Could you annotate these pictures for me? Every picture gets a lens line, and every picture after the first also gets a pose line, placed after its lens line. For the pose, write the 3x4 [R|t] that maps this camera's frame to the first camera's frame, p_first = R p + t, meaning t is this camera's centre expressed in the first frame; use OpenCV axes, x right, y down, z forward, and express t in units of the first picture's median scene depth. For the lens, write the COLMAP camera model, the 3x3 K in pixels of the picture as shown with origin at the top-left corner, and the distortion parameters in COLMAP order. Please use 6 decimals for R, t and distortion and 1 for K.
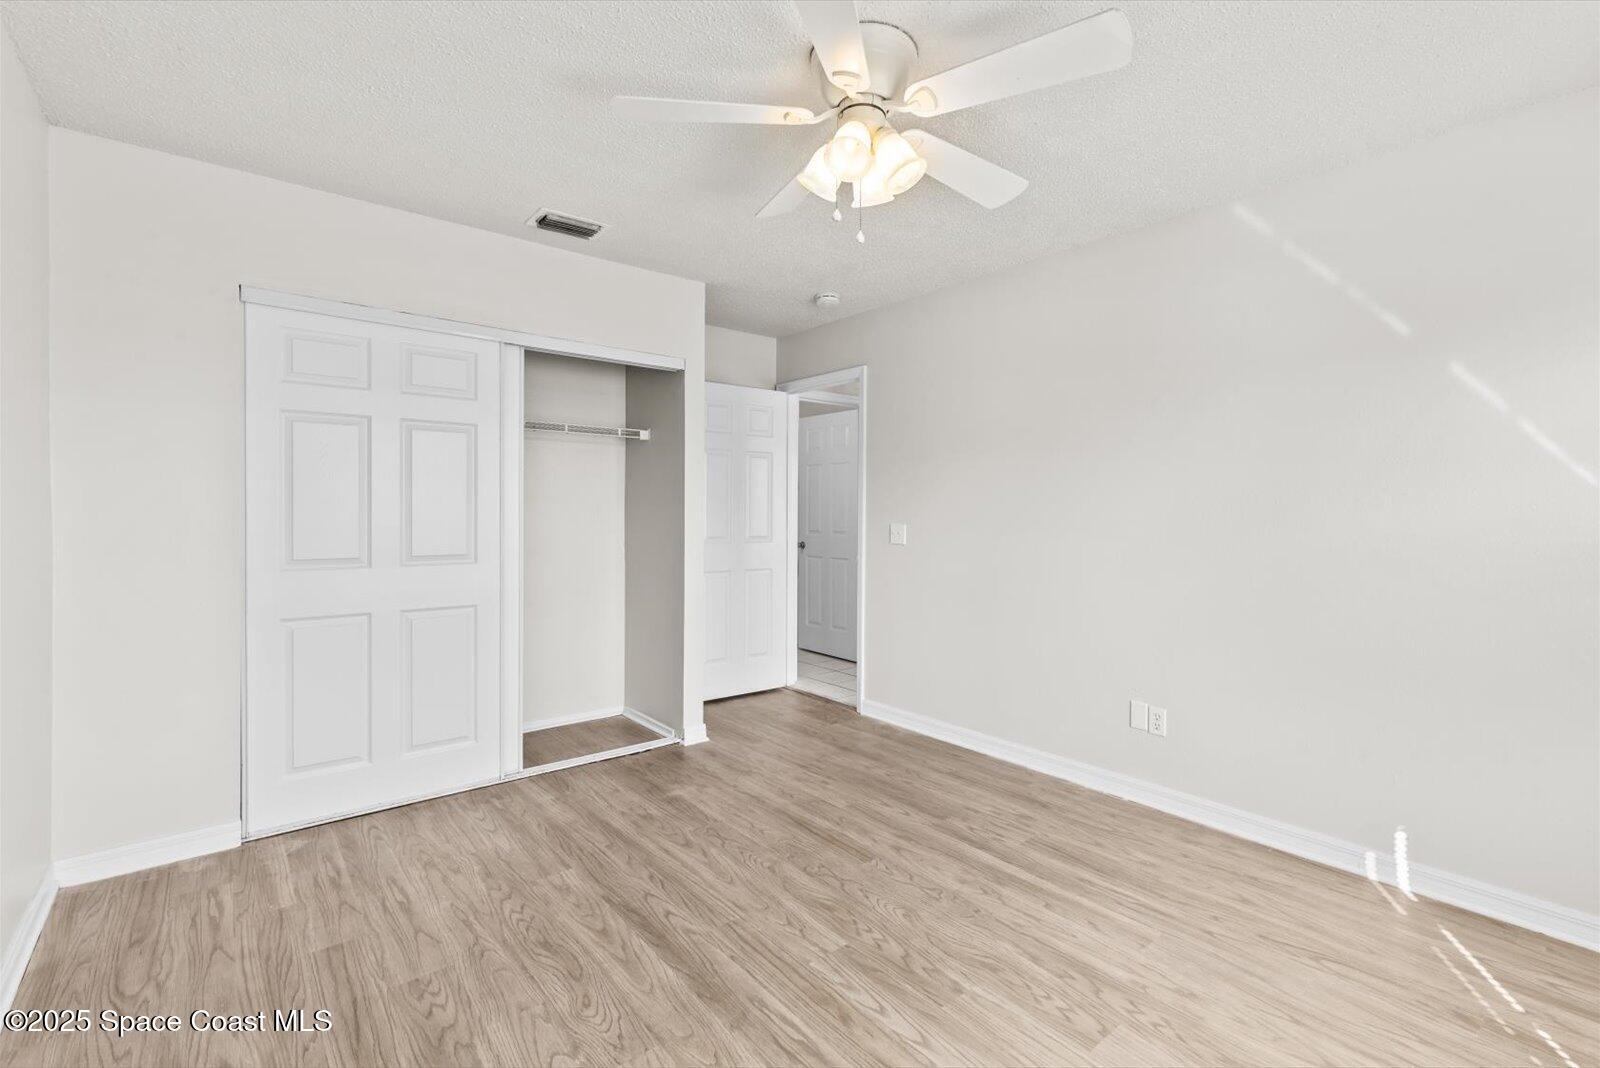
lens RADIAL K [[719.9, 0, 801.9], [0, 719.9, 518.2], [0, 0, 1]] dist [-0.000965, -0.000337]
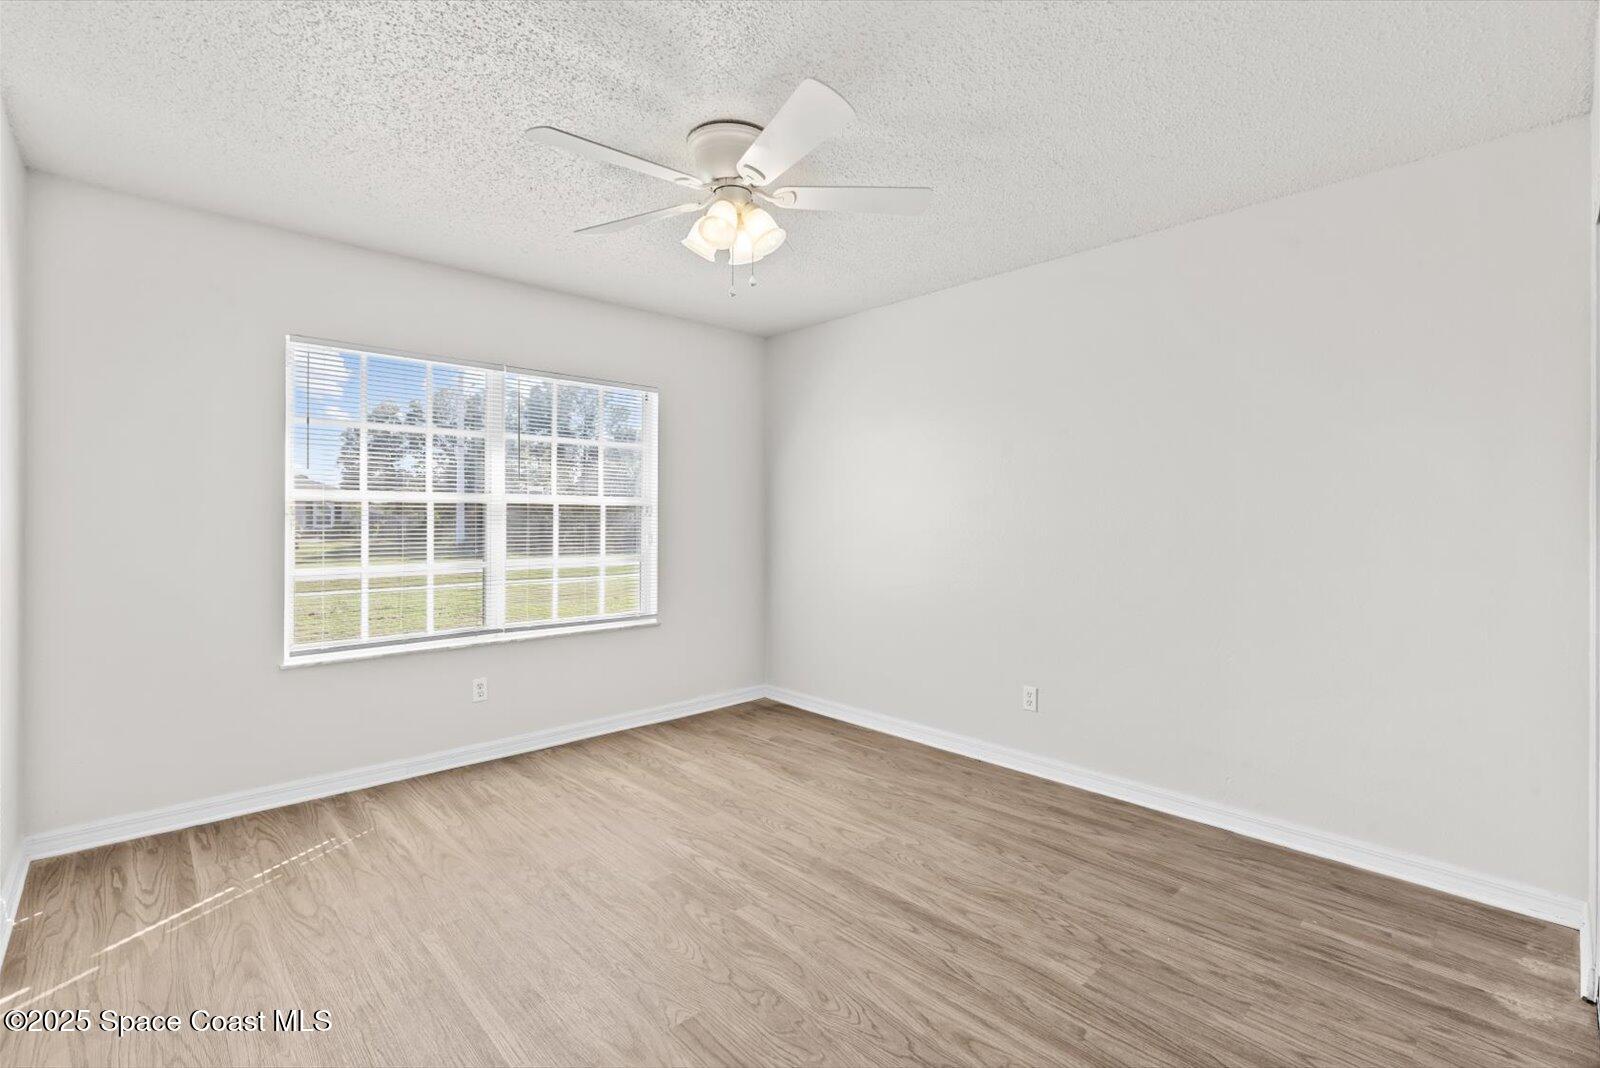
lens RADIAL K [[719.9, 0, 801.9], [0, 719.9, 518.2], [0, 0, 1]] dist [-0.000965, -0.000337]
pose [[-0.997377, -0.008343, -0.071898, 0.043886], [-0.009126, 0.999902, 0.010576, -0.019354], [0.071802, 0.011204, -0.997356, 2.049776]]
